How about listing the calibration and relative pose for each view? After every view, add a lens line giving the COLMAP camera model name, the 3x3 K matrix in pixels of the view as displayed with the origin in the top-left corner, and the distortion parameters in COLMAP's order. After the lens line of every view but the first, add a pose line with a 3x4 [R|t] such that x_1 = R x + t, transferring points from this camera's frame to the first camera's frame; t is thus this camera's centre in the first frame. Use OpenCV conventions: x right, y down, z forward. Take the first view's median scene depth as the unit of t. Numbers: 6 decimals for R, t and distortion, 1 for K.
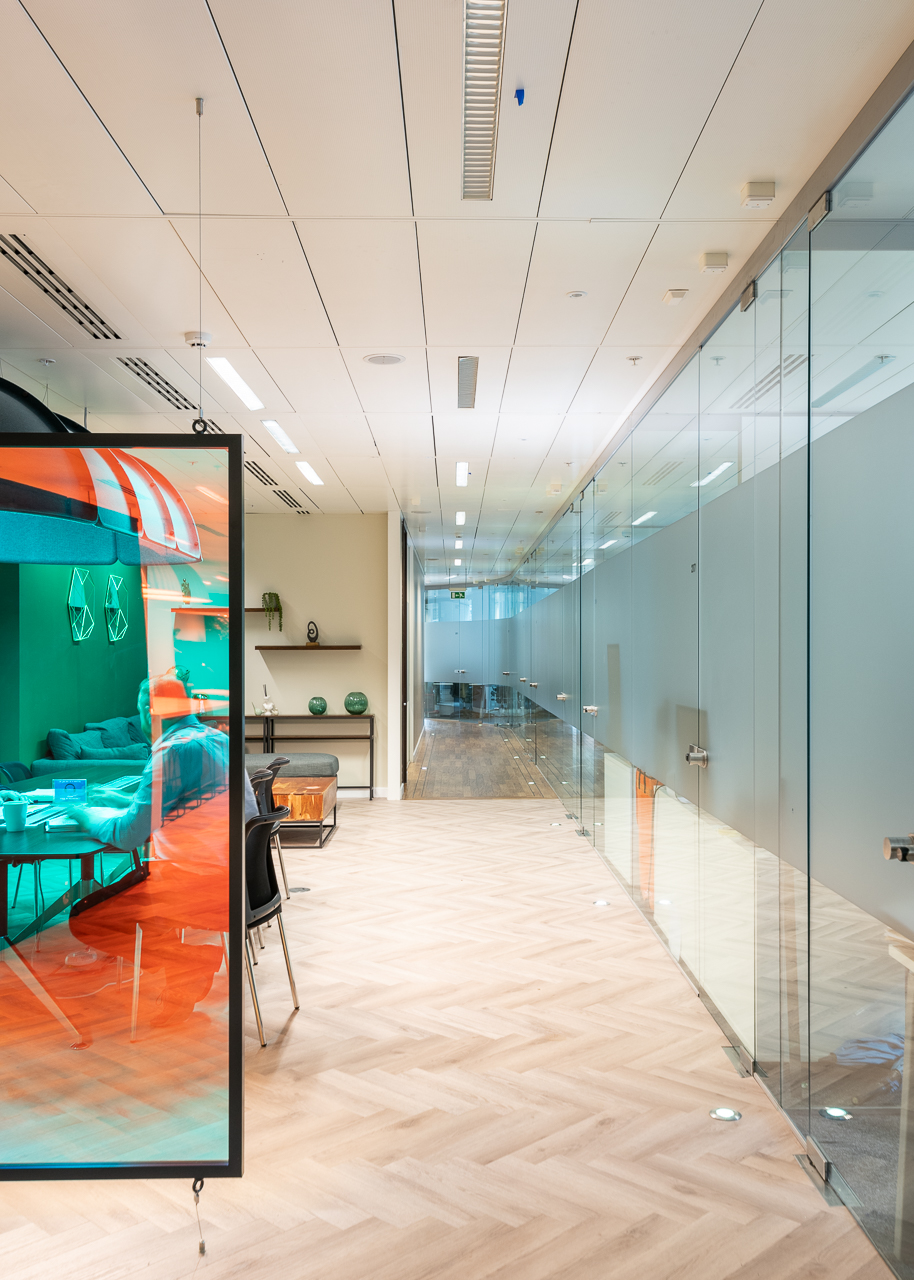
lens RADIAL K [[1140.9, 0, 457.1], [0, 1140.9, 641.2], [0, 0, 1]] dist [0.021779, -0.000573]
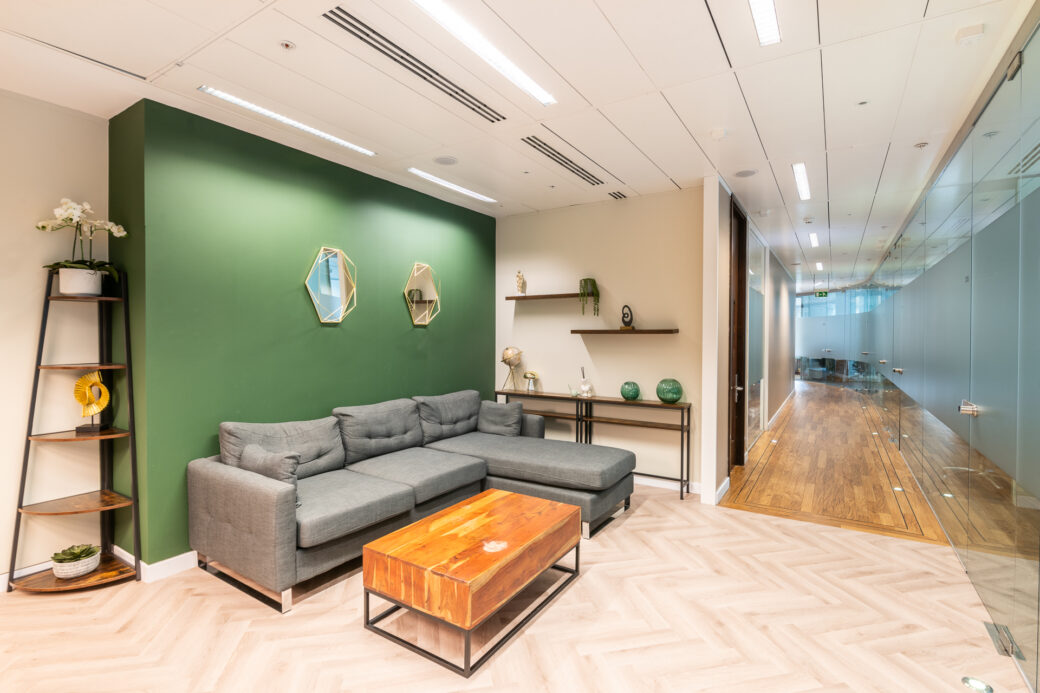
lens RADIAL K [[484.5, 0, 525.2], [0, 484.5, 340.6], [0, 0, 1]] dist [0.000775, -0.004109]
pose [[0.842324, 0.009763, -0.538883, 0.023261], [-0.000173, 0.999841, 0.017843, 0.005332], [0.538971, -0.014936, 0.842192, 0.538620]]
